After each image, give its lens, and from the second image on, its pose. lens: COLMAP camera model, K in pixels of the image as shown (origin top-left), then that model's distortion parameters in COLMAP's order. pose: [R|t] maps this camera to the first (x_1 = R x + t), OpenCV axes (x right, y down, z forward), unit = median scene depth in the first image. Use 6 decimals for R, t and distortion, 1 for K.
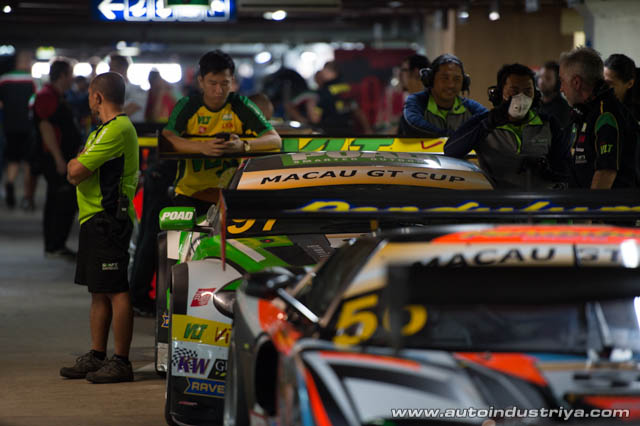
lens RADIAL K [[3690.5, 0, 319.6], [0, 3690.5, 212.8], [0, 0, 1]] dist [1.277929, 0.000000]
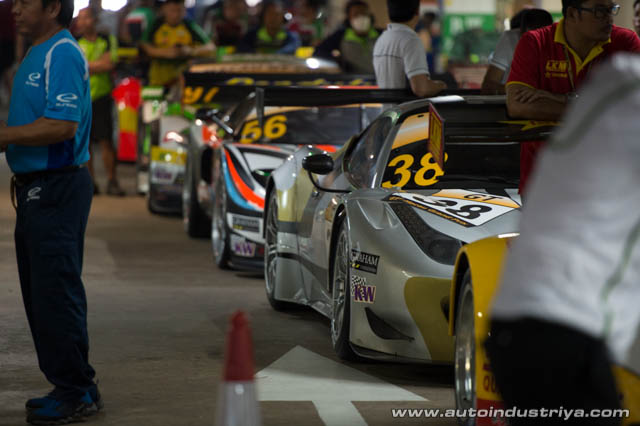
lens RADIAL K [[3690.5, 0, 320.4], [0, 3690.5, 213.2], [0, 0, 1]] dist [1.277929, 0.000000]
pose [[0.999848, 0.005130, 0.016683, 0.010026], [-0.005471, 0.999776, 0.020449, 0.023174], [-0.016574, -0.020537, 0.999652, -0.728368]]
